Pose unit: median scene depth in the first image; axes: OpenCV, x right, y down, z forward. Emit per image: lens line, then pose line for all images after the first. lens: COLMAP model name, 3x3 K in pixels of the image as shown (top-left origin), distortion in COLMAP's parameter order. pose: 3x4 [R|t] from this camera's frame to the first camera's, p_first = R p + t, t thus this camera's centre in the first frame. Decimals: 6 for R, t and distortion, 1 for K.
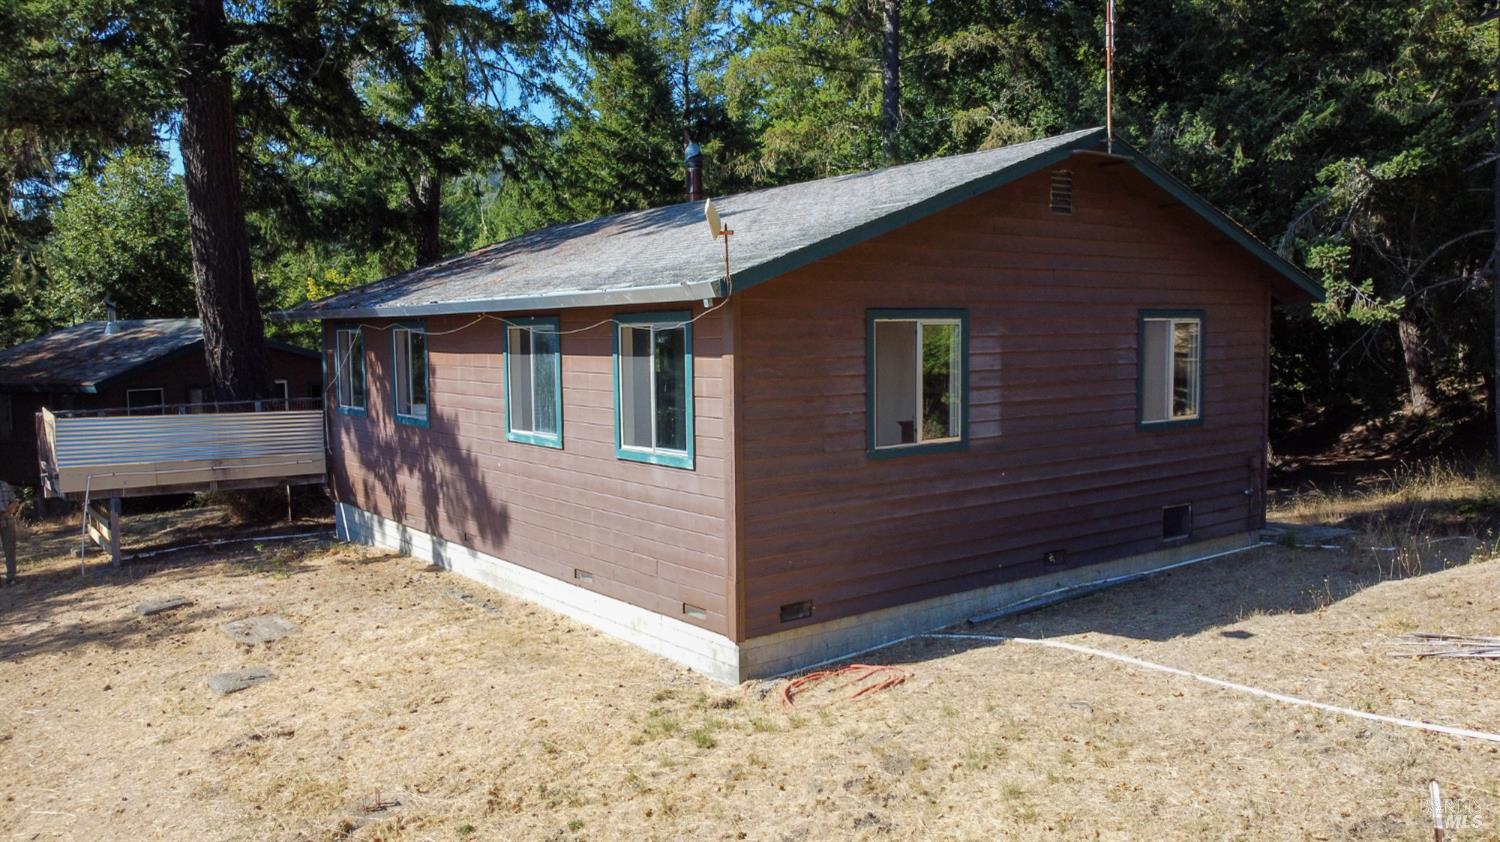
lens RADIAL K [[1080.6, 0, 741.9], [0, 1080.6, 410.4], [0, 0, 1]] dist [0.011761, -0.003912]
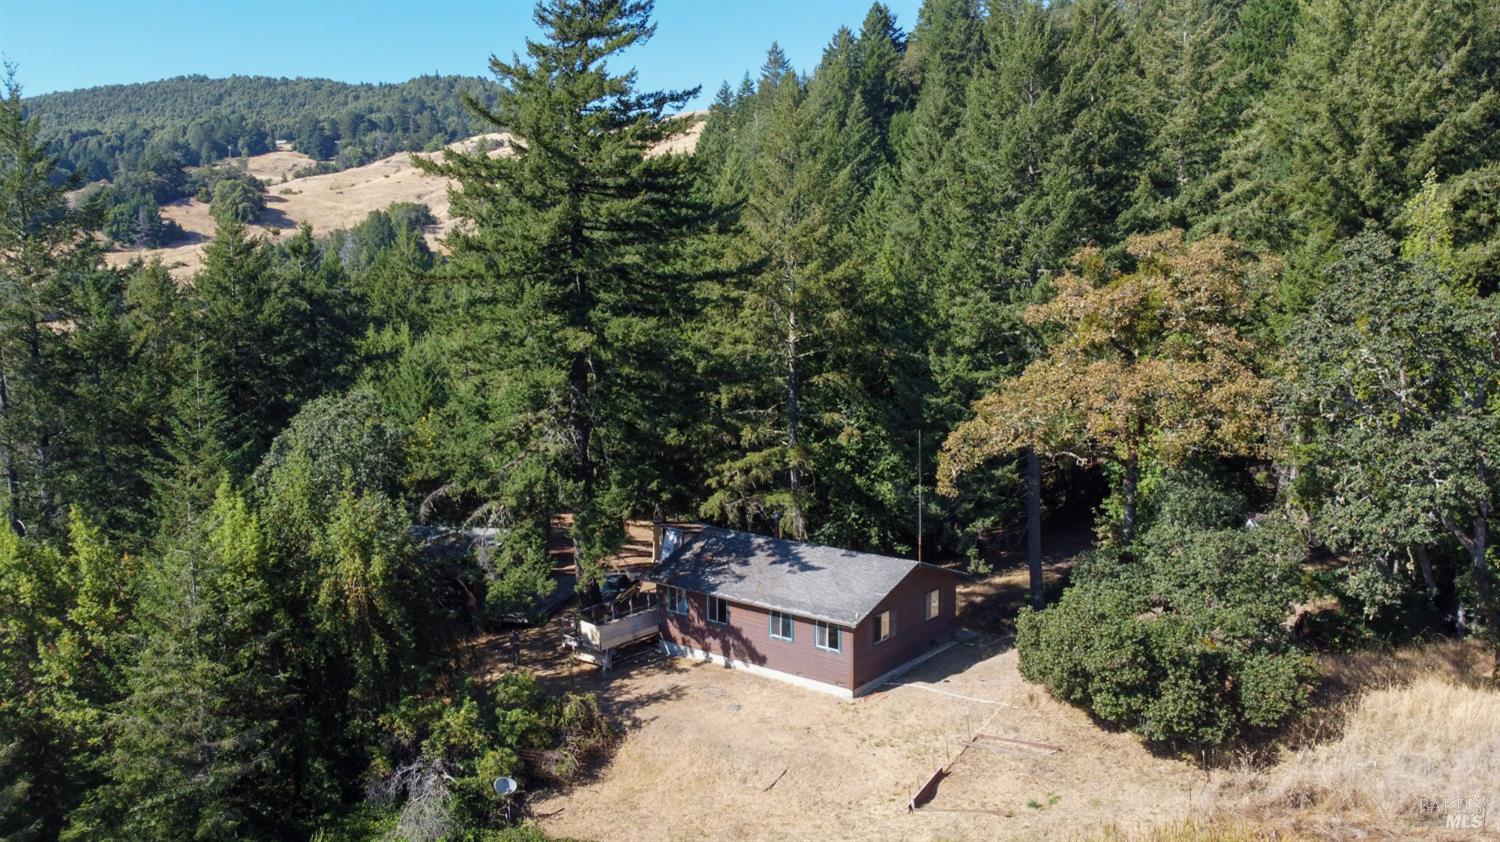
lens RADIAL K [[1080.6, 0, 739.0], [0, 1080.6, 429.7], [0, 0, 1]] dist [0.011761, -0.003912]
pose [[0.969132, -0.026133, 0.245155, -1.223822], [0.011651, 0.998110, 0.060341, -0.921109], [-0.246269, -0.055622, 0.967604, -2.574609]]
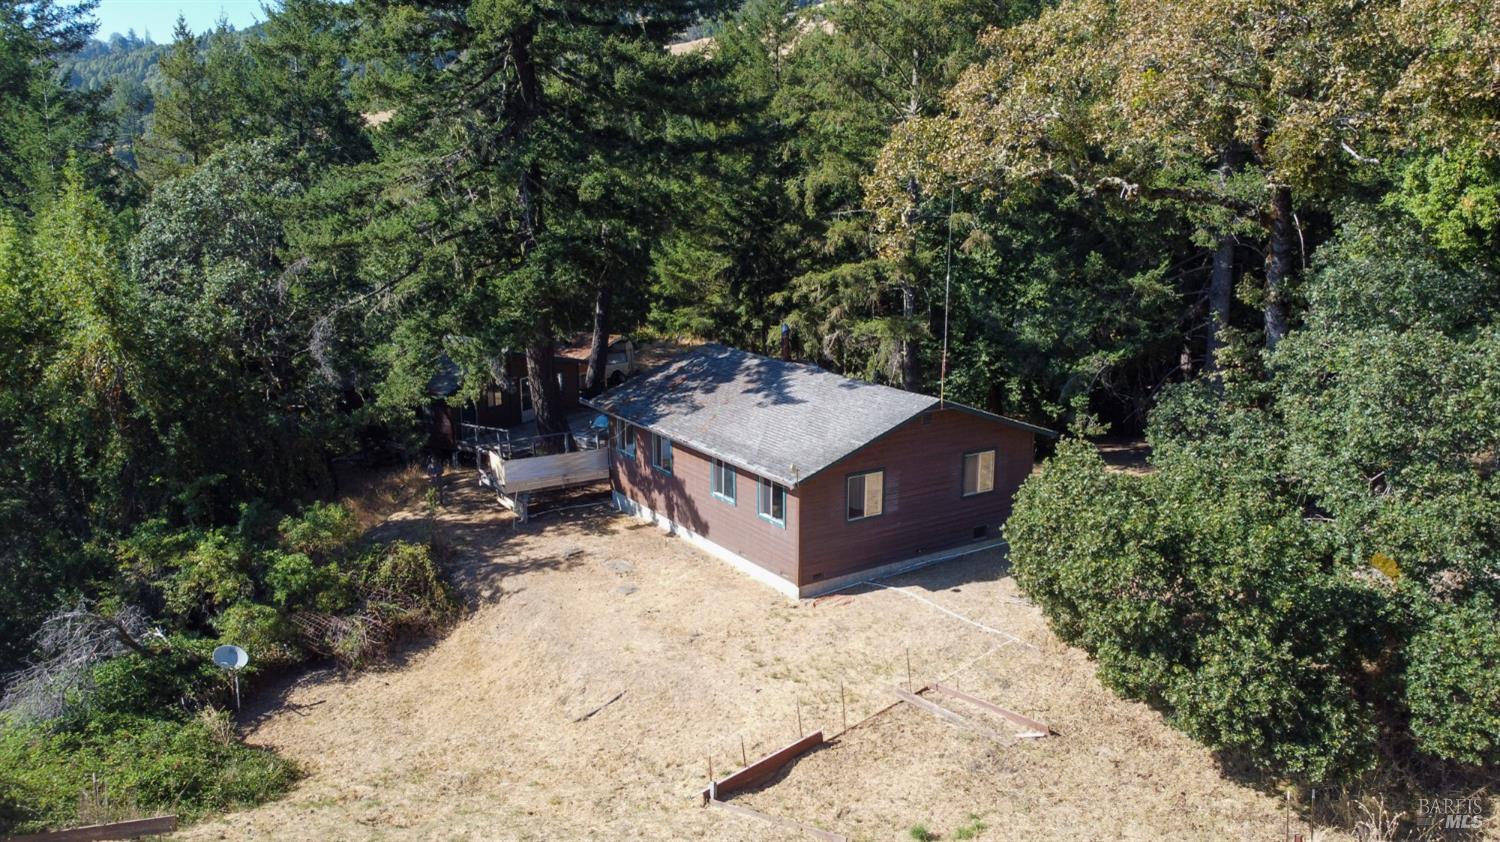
lens RADIAL K [[1080.6, 0, 762.9], [0, 1080.6, 421.9], [0, 0, 1]] dist [0.011761, -0.003912]
pose [[0.998459, 0.024819, -0.049629, 0.026779], [-0.016640, 0.987157, 0.158886, -0.547196], [0.052935, -0.157815, 0.986049, -1.461514]]
